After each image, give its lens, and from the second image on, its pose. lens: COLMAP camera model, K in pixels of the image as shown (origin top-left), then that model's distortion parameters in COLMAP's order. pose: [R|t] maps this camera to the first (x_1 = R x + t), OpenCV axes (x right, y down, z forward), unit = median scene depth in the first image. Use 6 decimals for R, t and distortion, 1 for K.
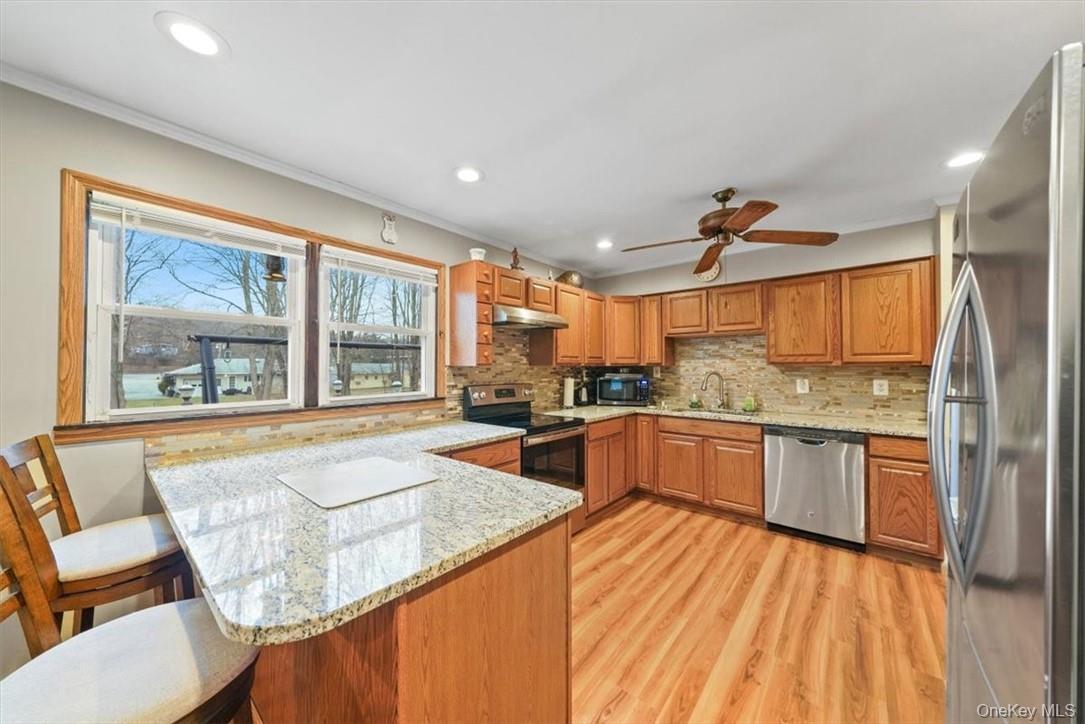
lens RADIAL K [[373.0, 0, 534.7], [0, 373.0, 361.2], [0, 0, 1]] dist [0.005206, -0.000585]
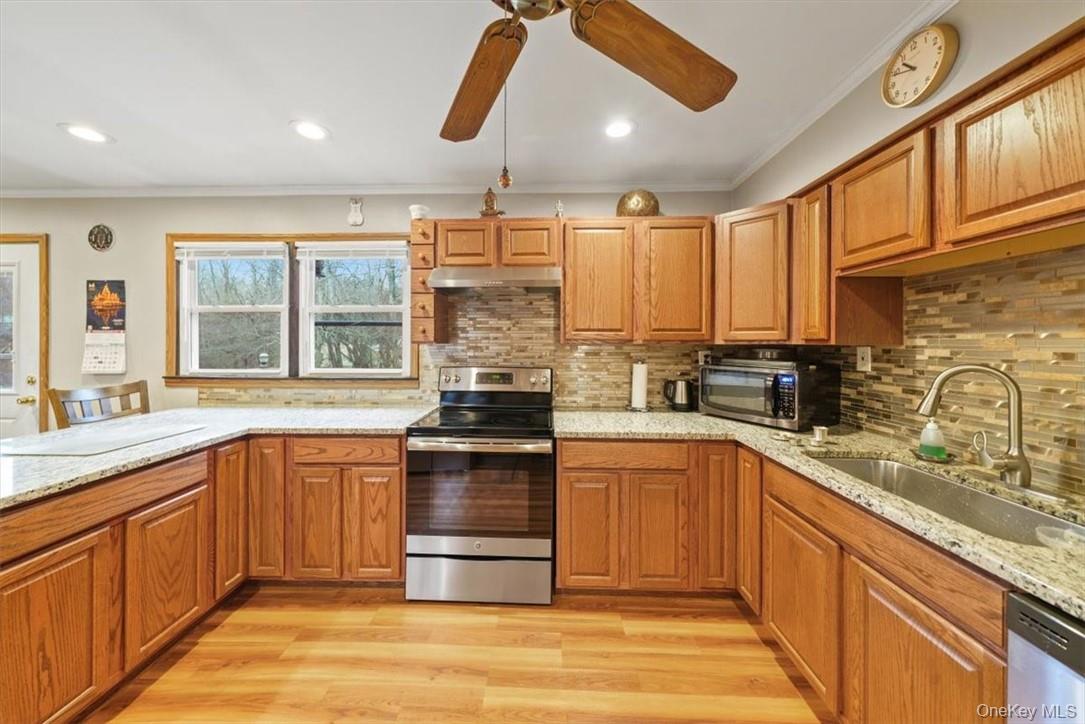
lens RADIAL K [[373.0, 0, 525.7], [0, 373.0, 342.0], [0, 0, 1]] dist [0.005206, -0.000585]
pose [[0.627216, 0.004144, -0.778834, 0.579742], [0.009283, 0.999875, 0.012796, -0.000512], [0.778790, -0.015256, 0.627099, 0.571037]]
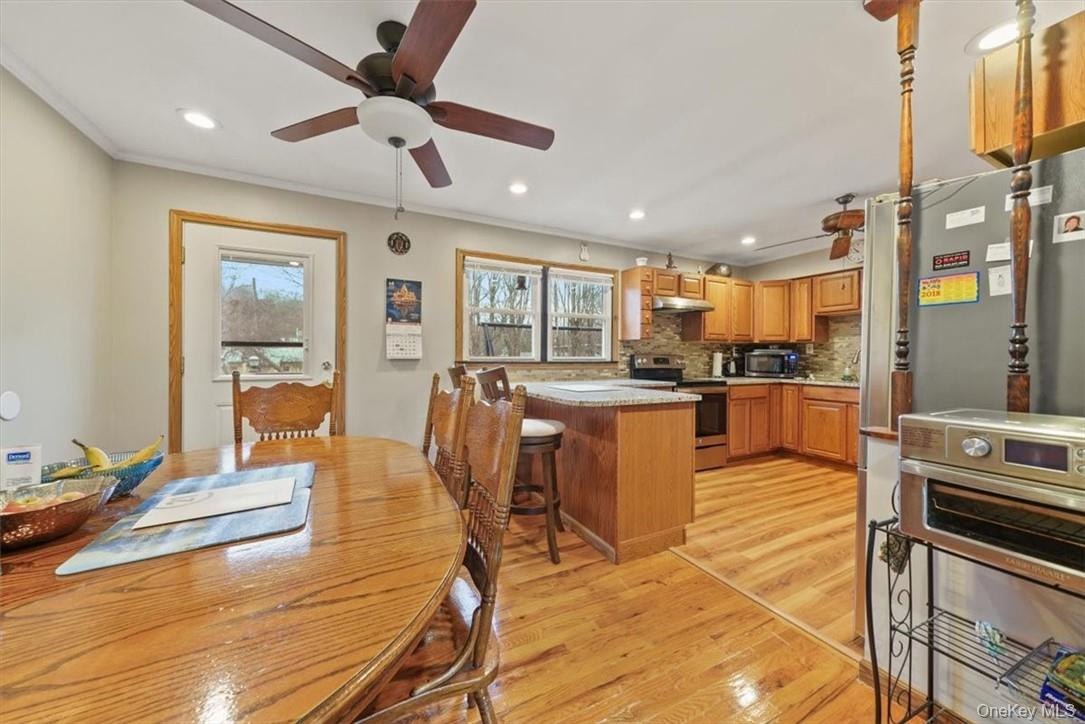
lens RADIAL K [[373.0, 0, 538.1], [0, 373.0, 356.2], [0, 0, 1]] dist [0.005206, -0.000585]
pose [[0.919420, 0.007193, -0.393210, 0.042031], [-0.001496, 0.999889, 0.014792, 0.049675], [0.393273, -0.013012, 0.919330, -0.420704]]
